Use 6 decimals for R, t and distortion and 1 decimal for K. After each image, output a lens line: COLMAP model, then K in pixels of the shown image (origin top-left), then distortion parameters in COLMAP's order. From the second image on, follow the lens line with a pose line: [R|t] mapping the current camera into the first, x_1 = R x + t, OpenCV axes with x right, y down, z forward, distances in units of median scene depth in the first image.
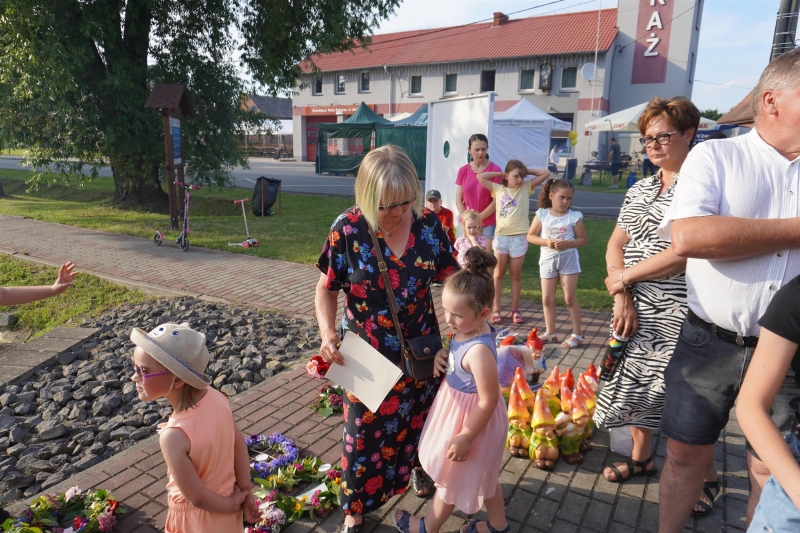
lens RADIAL K [[532.5, 0, 399.2], [0, 532.5, 269.2], [0, 0, 1]] dist [-0.062537, 0.038756]
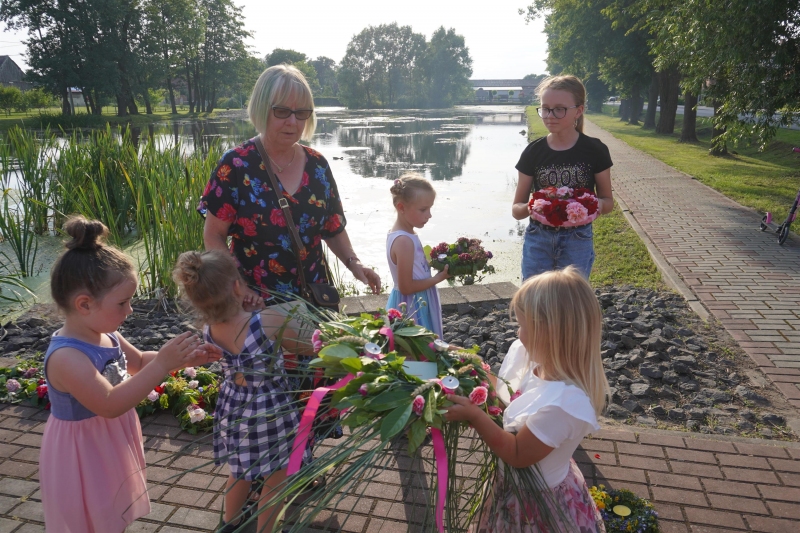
lens RADIAL K [[590.0, 0, 400.4], [0, 590.0, 267.1], [0, 0, 1]] dist [-0.051478, 0.054366]
pose [[0.296877, 0.239969, -0.924272, 0.108538], [-0.200046, 0.962061, 0.185525, -0.028379], [0.933727, 0.129819, 0.333619, 0.145472]]
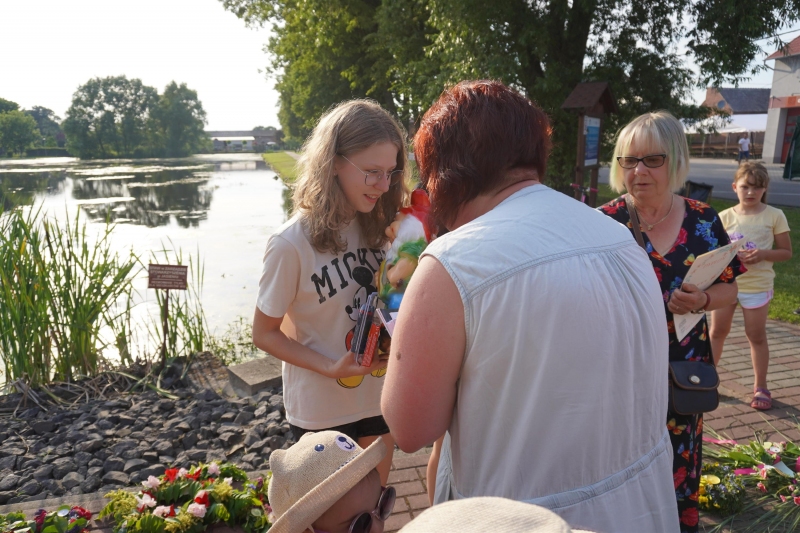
lens RADIAL K [[532.8, 0, 397.5], [0, 532.8, 268.0], [0, 0, 1]] dist [-0.053921, 0.032235]
pose [[0.691924, 0.135709, -0.709101, 0.034087], [-0.138888, 0.988850, 0.053724, -0.012882], [0.708485, 0.061312, 0.703057, 0.061997]]
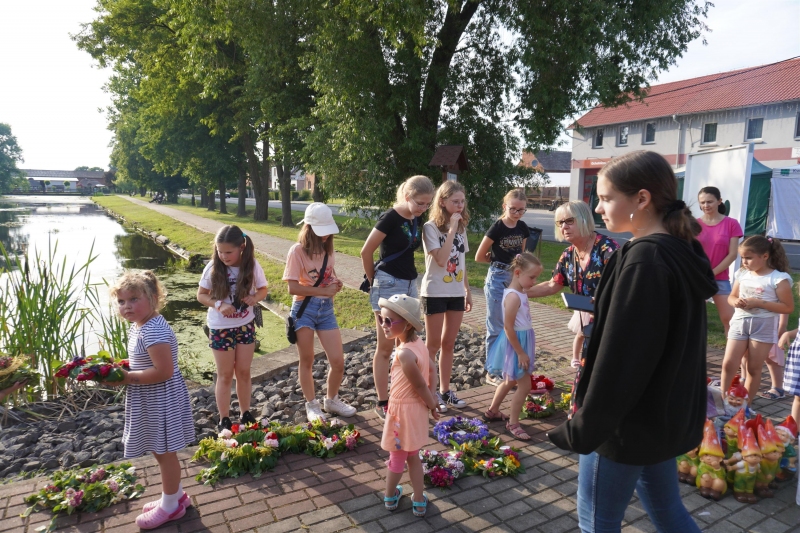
lens RADIAL K [[532.8, 0, 397.5], [0, 532.8, 268.0], [0, 0, 1]] dist [-0.053921, 0.032235]
pose [[0.870803, 0.062787, -0.487606, 0.043318], [-0.110373, 0.991461, -0.069447, 0.013080], [0.479082, 0.114293, 0.870297, -0.051793]]
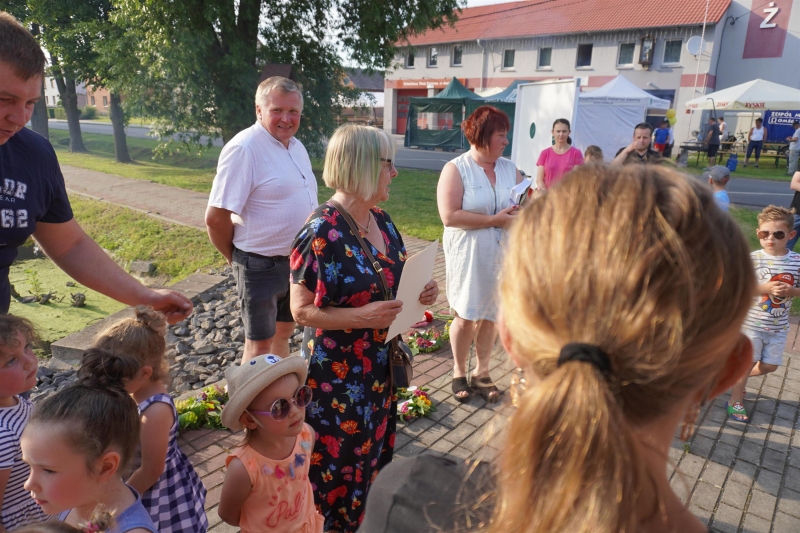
lens RADIAL K [[536.2, 0, 398.9], [0, 536.2, 263.7], [0, 0, 1]] dist [-0.071019, 0.045541]
pose [[0.986785, 0.054751, -0.152504, 0.001574], [-0.048880, 0.997922, 0.041986, 0.004285], [0.154486, -0.033977, 0.987411, -0.052884]]
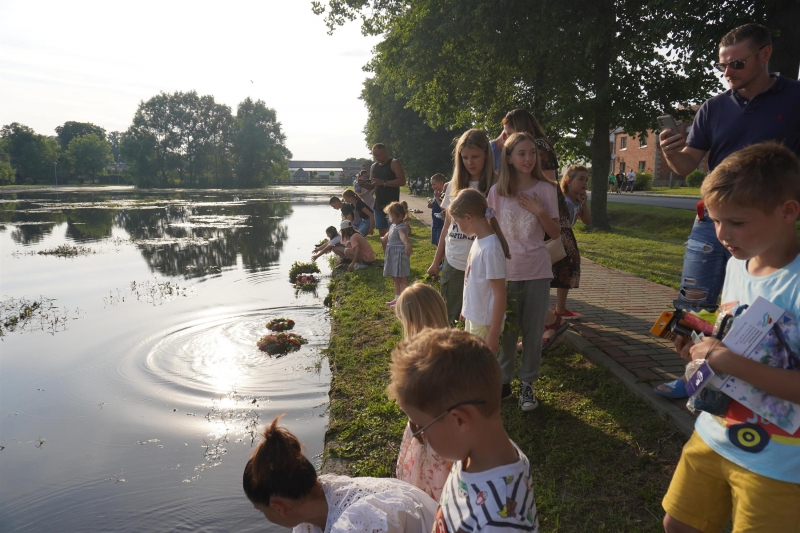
lens RADIAL K [[532.5, 0, 399.2], [0, 532.5, 269.2], [0, 0, 1]] dist [-0.062537, 0.038756]
pose [[0.562947, 0.120499, -0.817661, -1.308759], [-0.185178, 0.982553, 0.017307, -0.216534], [0.805481, 0.141670, 0.575439, 0.946994]]
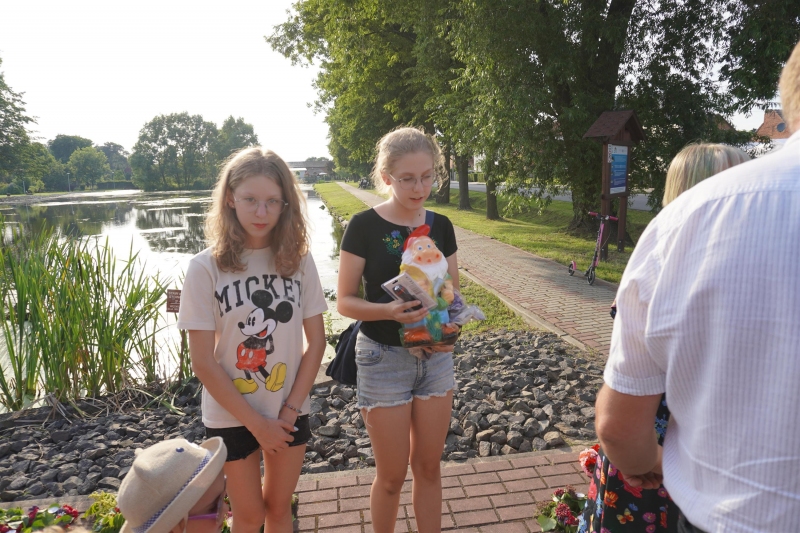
lens RADIAL K [[532.5, 0, 399.2], [0, 532.5, 269.2], [0, 0, 1]] dist [-0.062537, 0.038756]
pose [[0.623524, 0.100770, -0.775282, 0.066412], [-0.139497, 0.990085, 0.016499, -0.017555], [0.769258, 0.097862, 0.631399, 0.078372]]
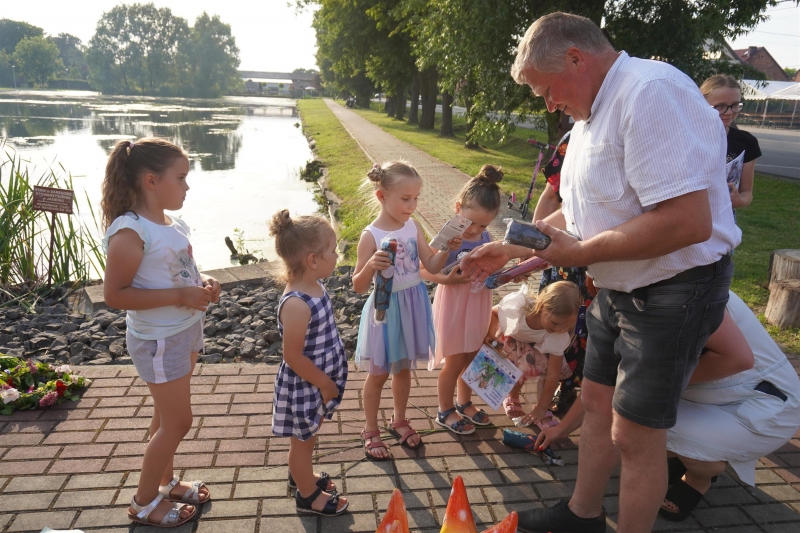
lens RADIAL K [[589.9, 0, 397.5], [0, 589.9, 264.7], [0, 0, 1]] dist [-0.019274, 0.010499]
pose [[0.620603, 0.220115, -0.752596, 0.130107], [-0.203883, 0.972077, 0.116182, -0.017903], [0.757155, 0.081339, 0.648152, 0.120851]]
